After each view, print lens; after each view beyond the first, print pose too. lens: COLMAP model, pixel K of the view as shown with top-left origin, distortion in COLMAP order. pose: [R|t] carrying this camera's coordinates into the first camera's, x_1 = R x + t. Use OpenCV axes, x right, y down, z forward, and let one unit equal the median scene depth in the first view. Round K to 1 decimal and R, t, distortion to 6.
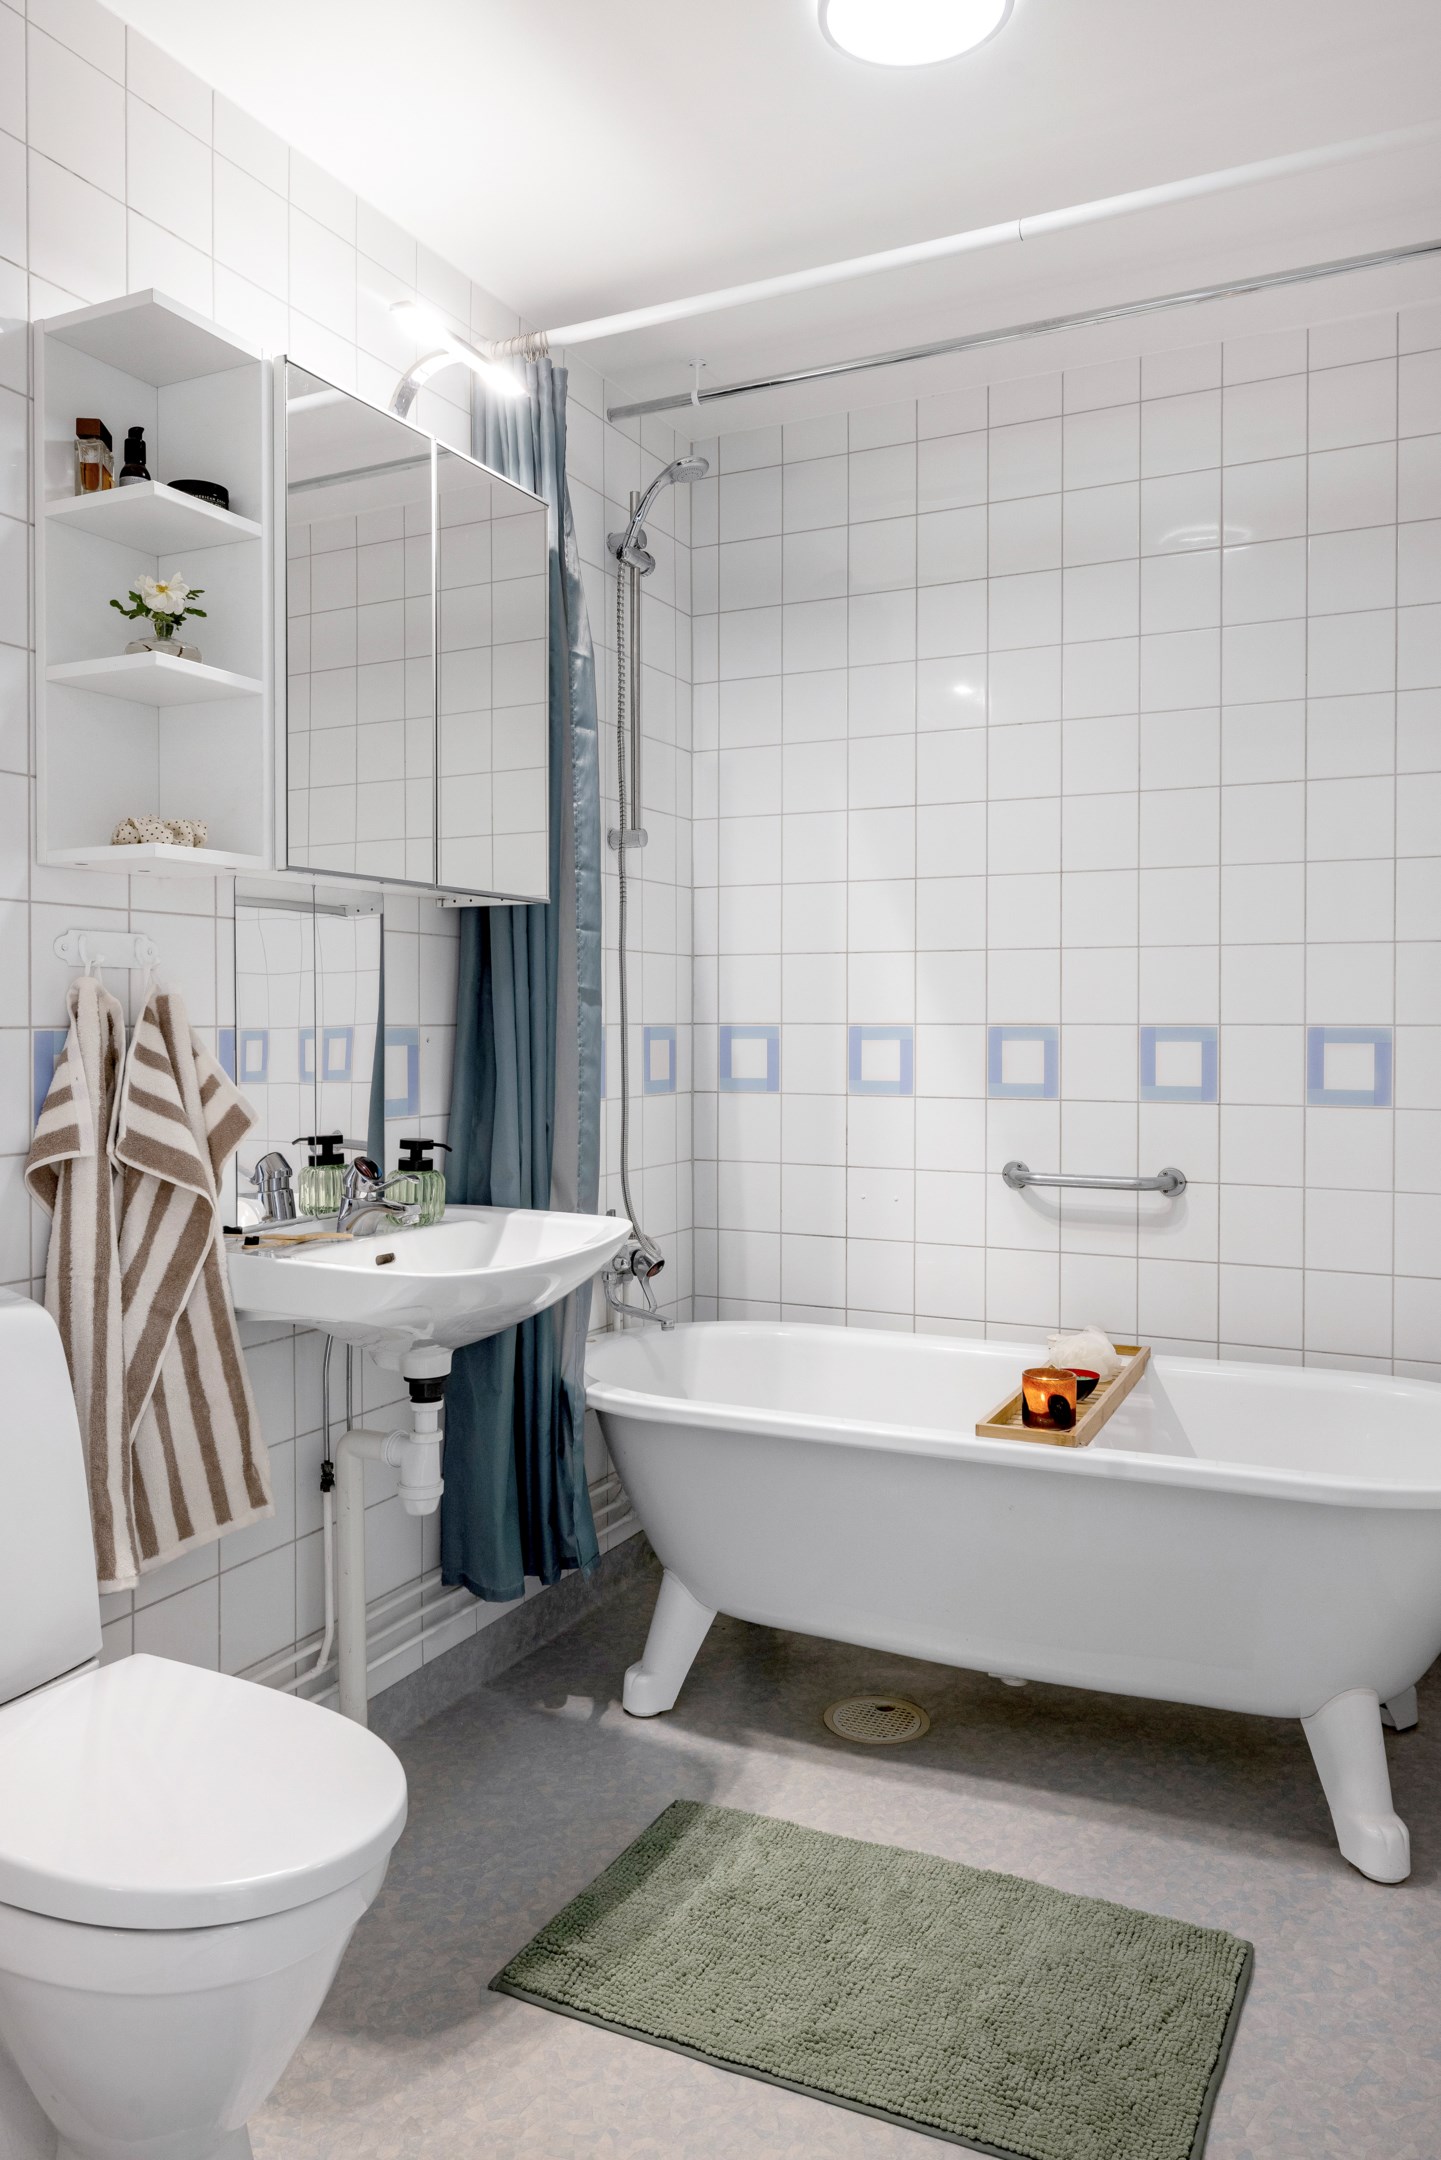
lens RADIAL K [[1513.9, 0, 709.2], [0, 1513.9, 1022.4], [0, 0, 1]] dist [-0.012736, 0.014371]
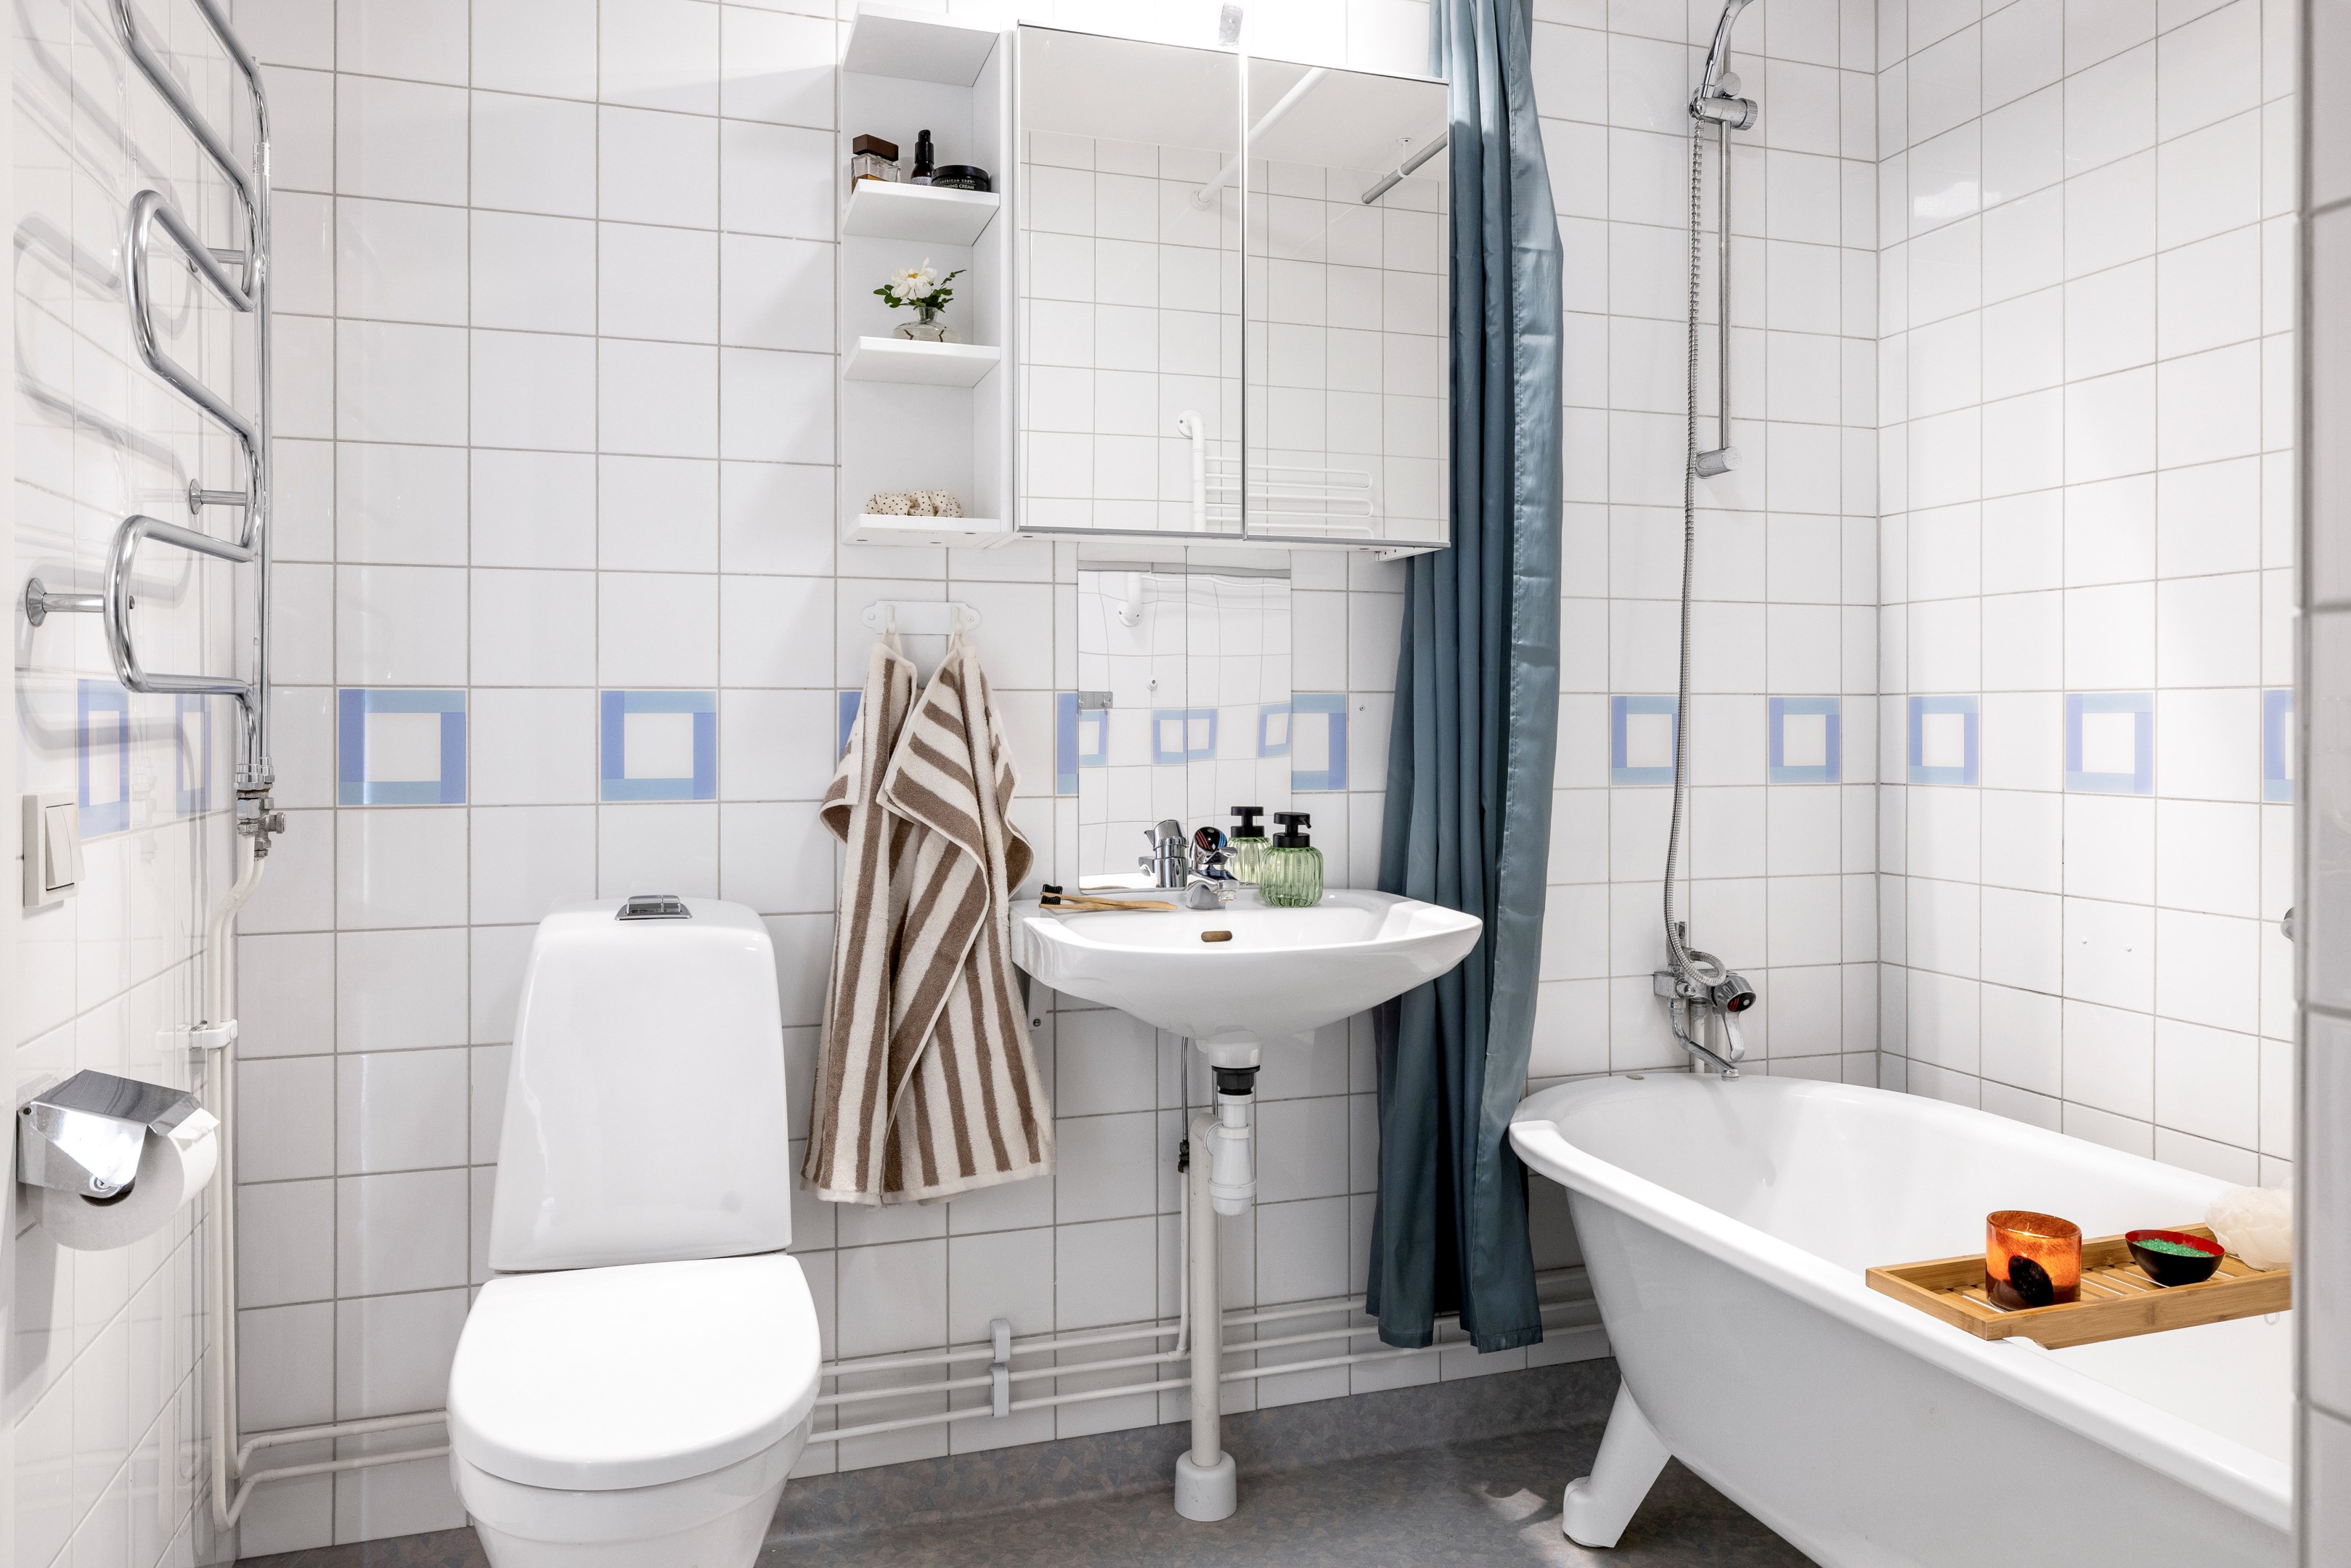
lens RADIAL K [[1573.8, 0, 1192.4], [0, 1573.8, 713.9], [0, 0, 1]] dist [0.001232, 0.001031]
pose [[0.705803, -0.002738, -0.708403, 0.416730], [-0.000796, 0.999989, -0.004658, 0.019947], [0.708408, 0.003852, 0.705793, 0.261948]]
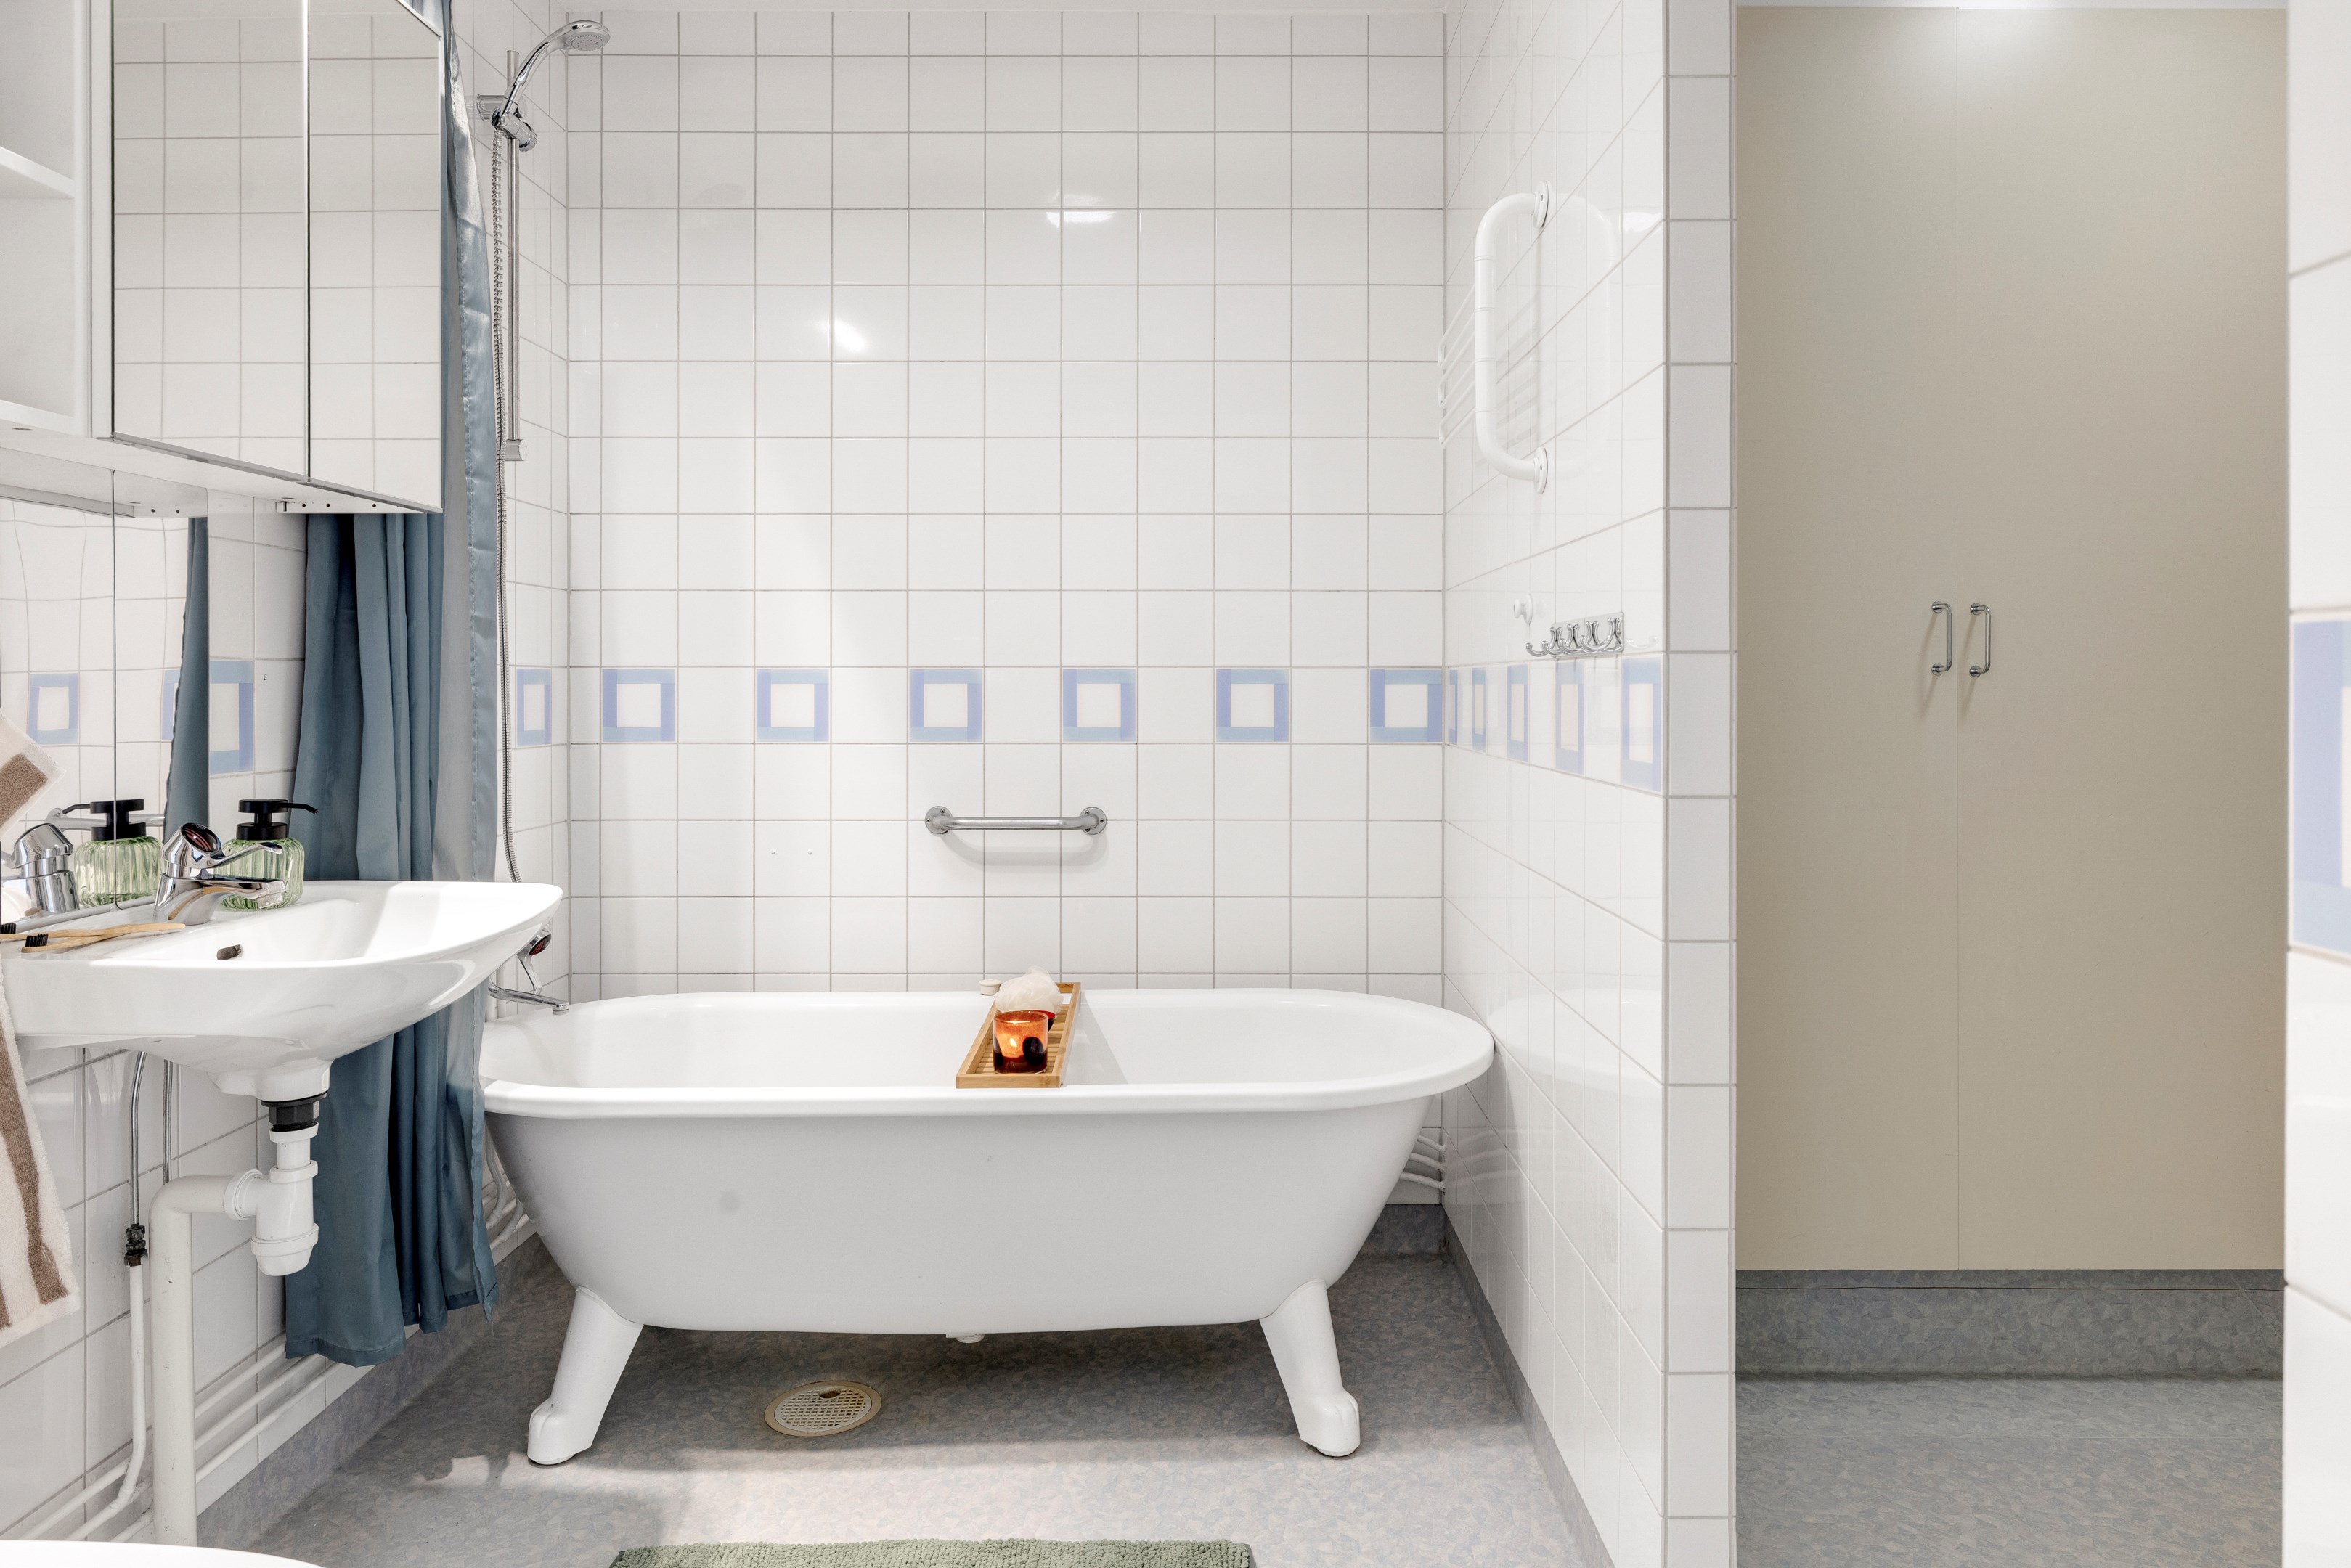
lens RADIAL K [[1481.0, 0, 1187.2], [0, 1481.0, 680.5], [0, 0, 1]] dist [-0.003343, 0.002792]
pose [[0.895093, 0.000633, 0.445880, -0.099392], [0.001269, 0.999991, -0.003966, 0.017215], [-0.445878, 0.004116, 0.895084, 0.084117]]
